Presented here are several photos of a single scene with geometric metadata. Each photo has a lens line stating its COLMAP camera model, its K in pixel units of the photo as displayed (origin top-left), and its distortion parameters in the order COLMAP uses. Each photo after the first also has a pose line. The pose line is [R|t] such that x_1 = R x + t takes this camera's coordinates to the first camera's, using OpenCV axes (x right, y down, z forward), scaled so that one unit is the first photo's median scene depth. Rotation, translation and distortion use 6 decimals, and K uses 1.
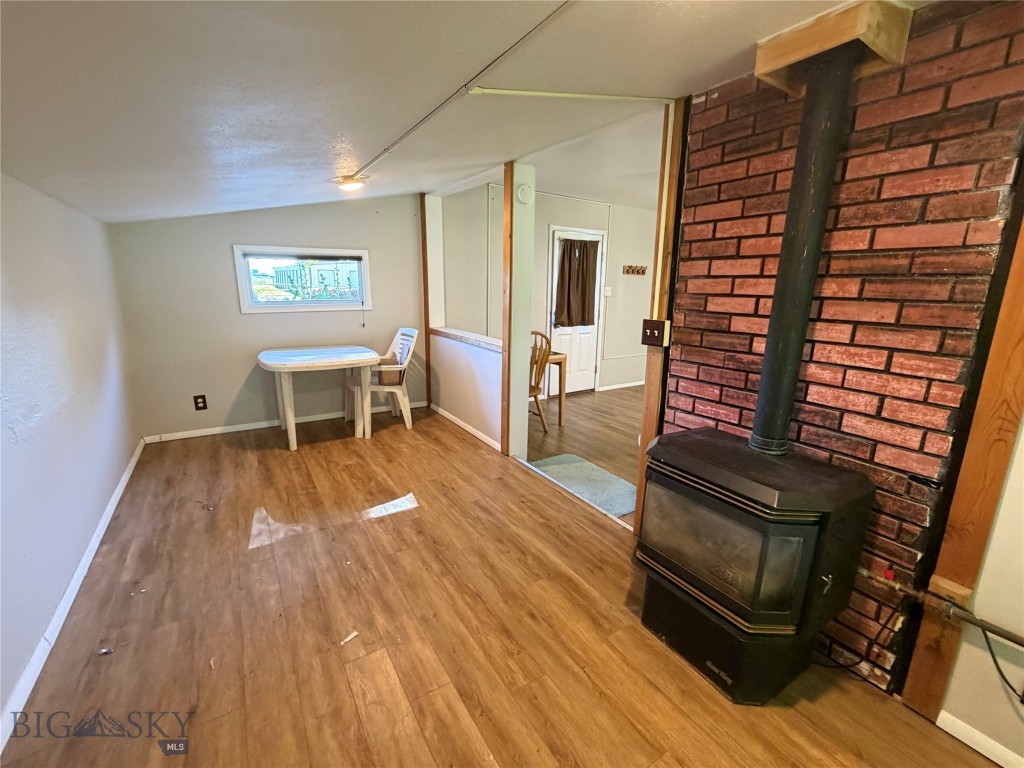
lens RADIAL K [[436.7, 0, 514.5], [0, 436.7, 383.5], [0, 0, 1]] dist [0.000071, -0.000011]
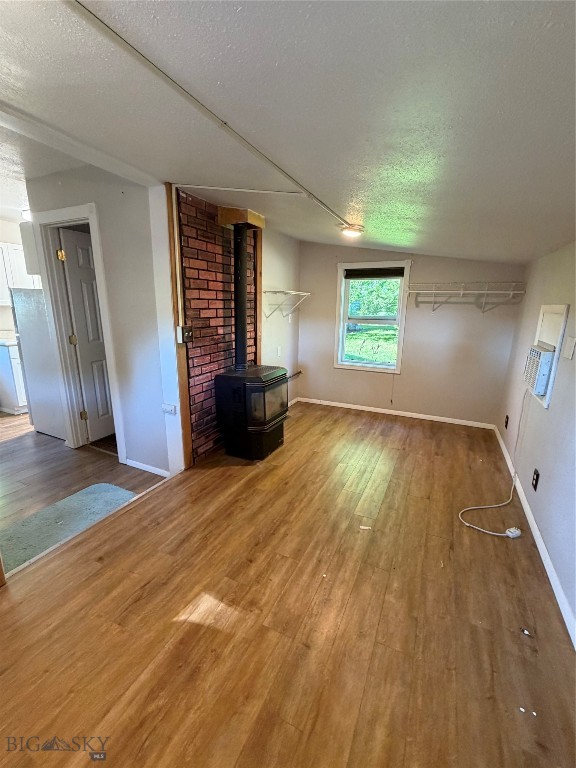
lens RADIAL K [[327.6, 0, 286.1], [0, 327.6, 382.2], [0, 0, 1]] dist [0.000071, -0.000011]
pose [[-0.520333, -0.221839, 0.824646, -0.977828], [0.164238, 0.921645, 0.351563, -0.348344], [-0.838021, 0.318368, -0.443128, 1.422174]]
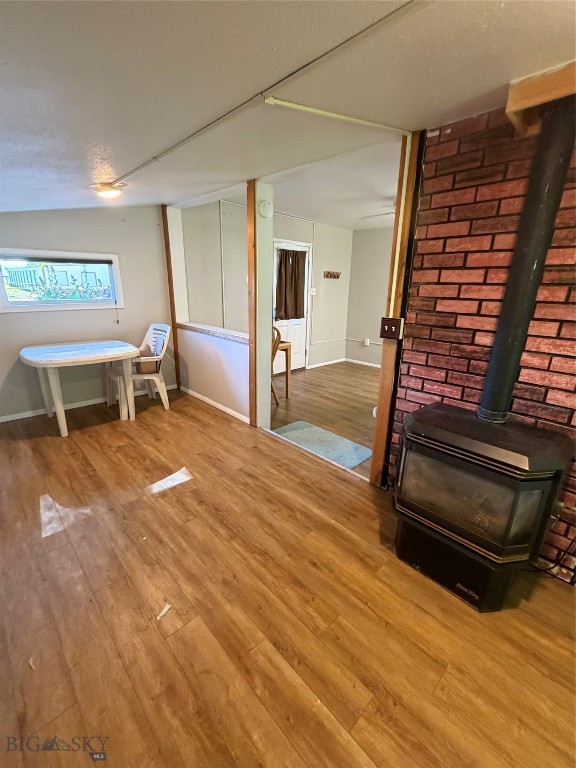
lens RADIAL K [[327.6, 0, 287.9], [0, 327.6, 383.9], [0, 0, 1]] dist [0.000071, -0.000011]
pose [[0.981241, -0.050243, 0.186124, -0.169694], [0.036785, 0.996500, 0.075068, -0.043186], [-0.189244, -0.066813, 0.979654, 0.139744]]
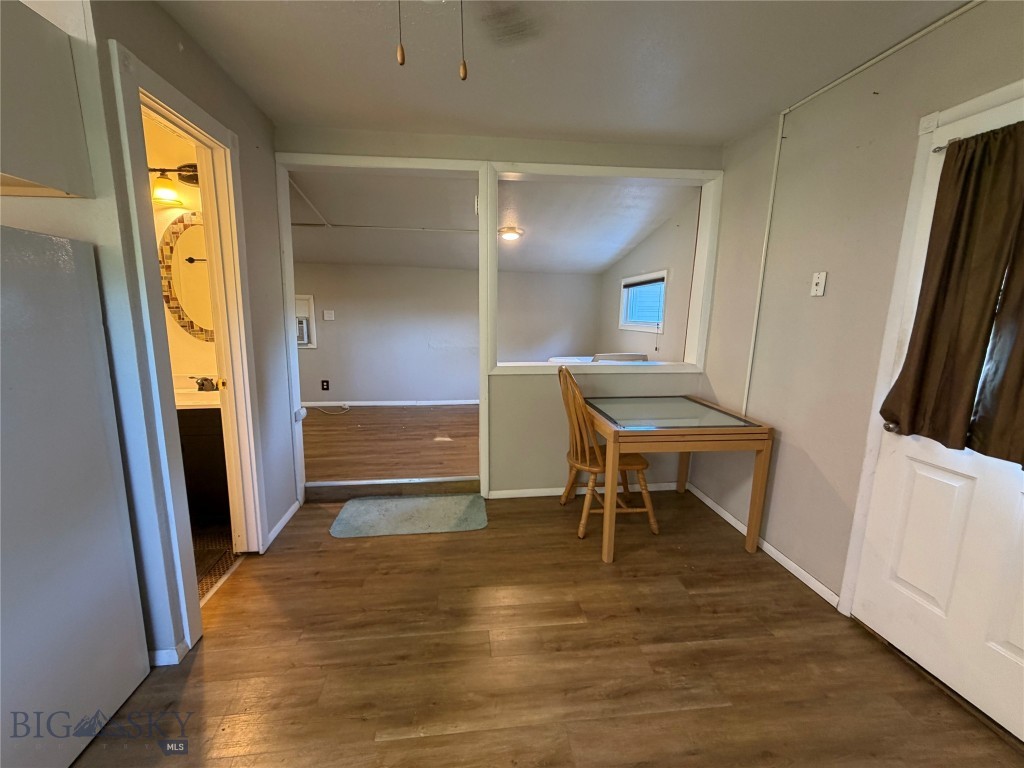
lens RADIAL K [[439.0, 0, 514.0], [0, 439.0, 386.9], [0, 0, 1]] dist [-0.000466, -0.000044]
pose [[-0.435138, 0.136095, -0.890019, 1.454942], [-0.223427, 0.941269, 0.253167, -0.513012], [0.872202, 0.309016, -0.379175, 2.505410]]
